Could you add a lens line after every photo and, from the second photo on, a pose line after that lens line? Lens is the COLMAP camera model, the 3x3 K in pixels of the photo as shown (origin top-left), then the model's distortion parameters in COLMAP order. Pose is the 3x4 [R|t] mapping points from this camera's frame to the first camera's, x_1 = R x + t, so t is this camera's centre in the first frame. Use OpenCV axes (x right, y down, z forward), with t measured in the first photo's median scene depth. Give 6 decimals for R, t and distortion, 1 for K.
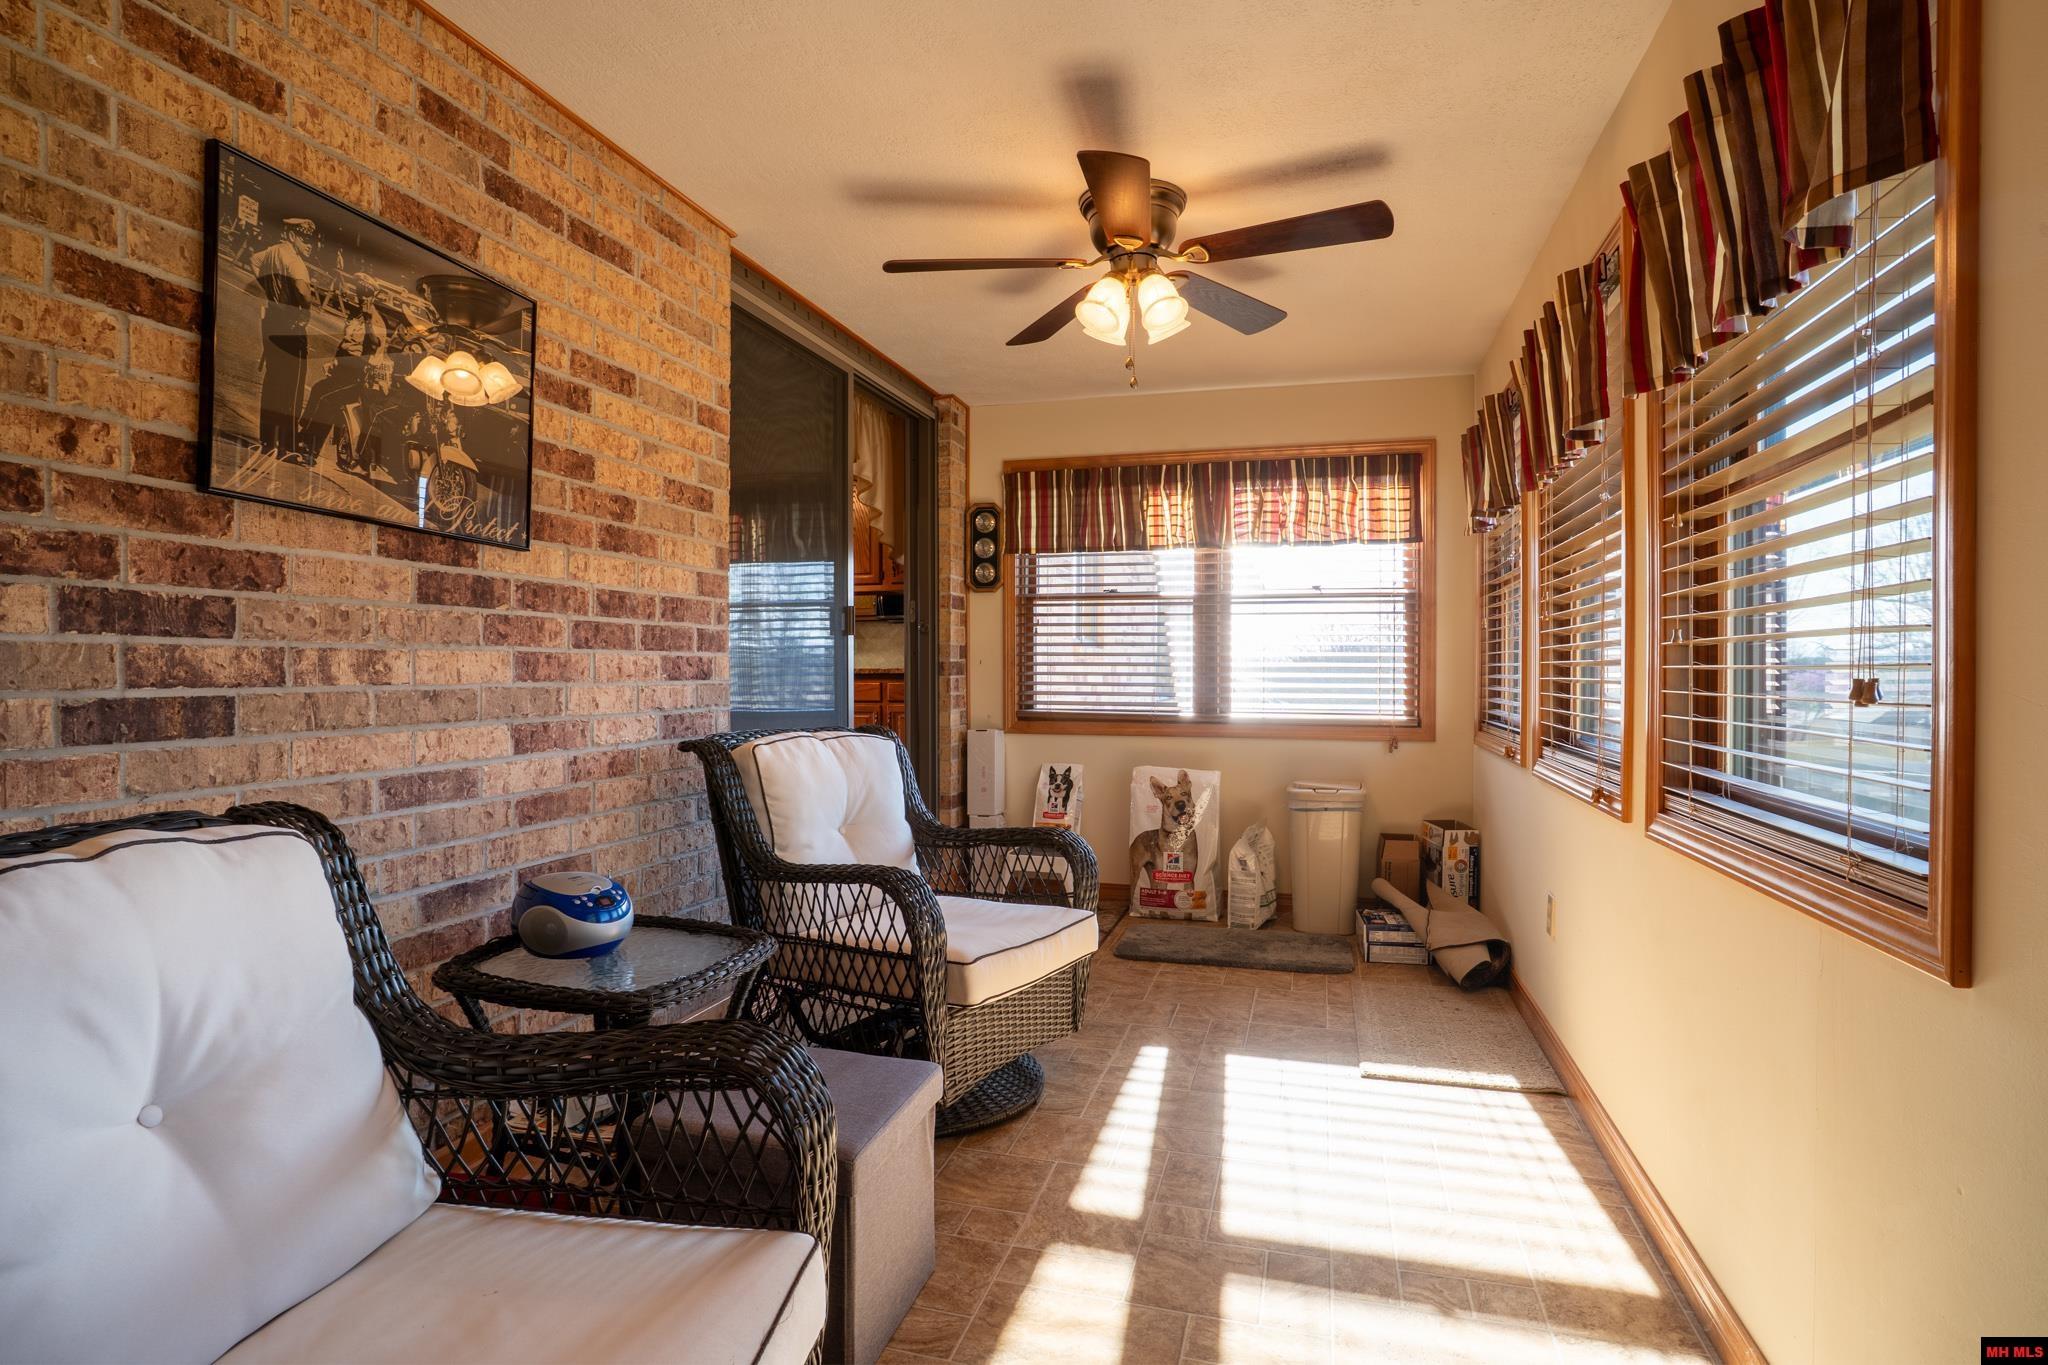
lens RADIAL K [[1032.4, 0, 1012.5], [0, 1032.4, 684.3], [0, 0, 1]] dist [-0.097482, 0.047155]
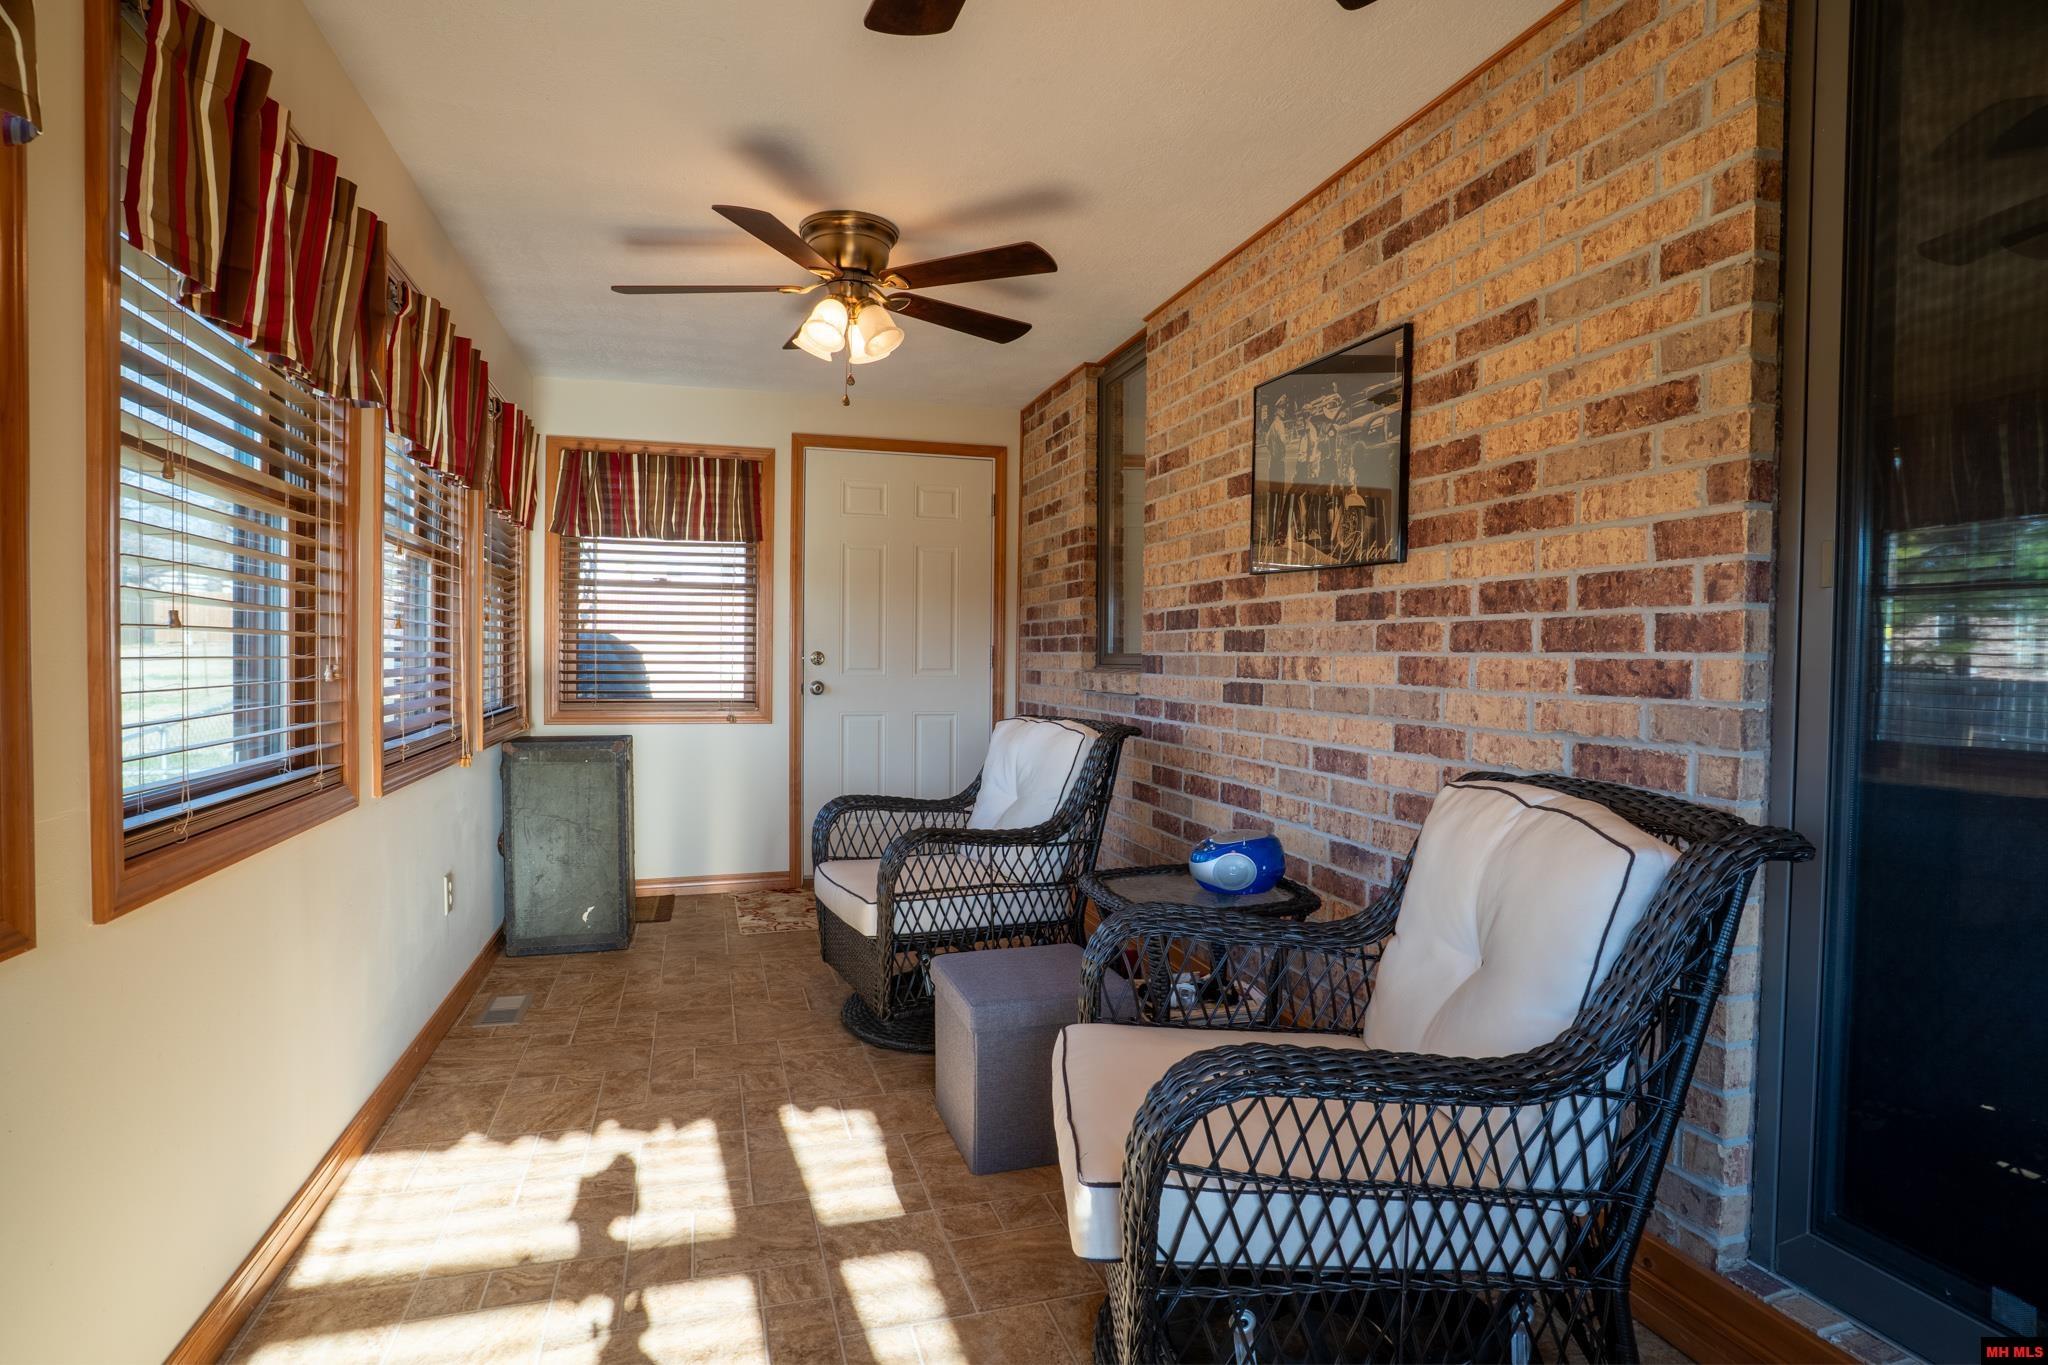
lens RADIAL K [[1032.4, 0, 1012.5], [0, 1032.4, 684.3], [0, 0, 1]] dist [-0.097482, 0.047155]
pose [[-0.837460, -0.000048, -0.546498, 0.437706], [-0.024059, 0.999034, 0.036781, -0.031787], [0.545968, 0.043951, -0.836652, 1.635081]]
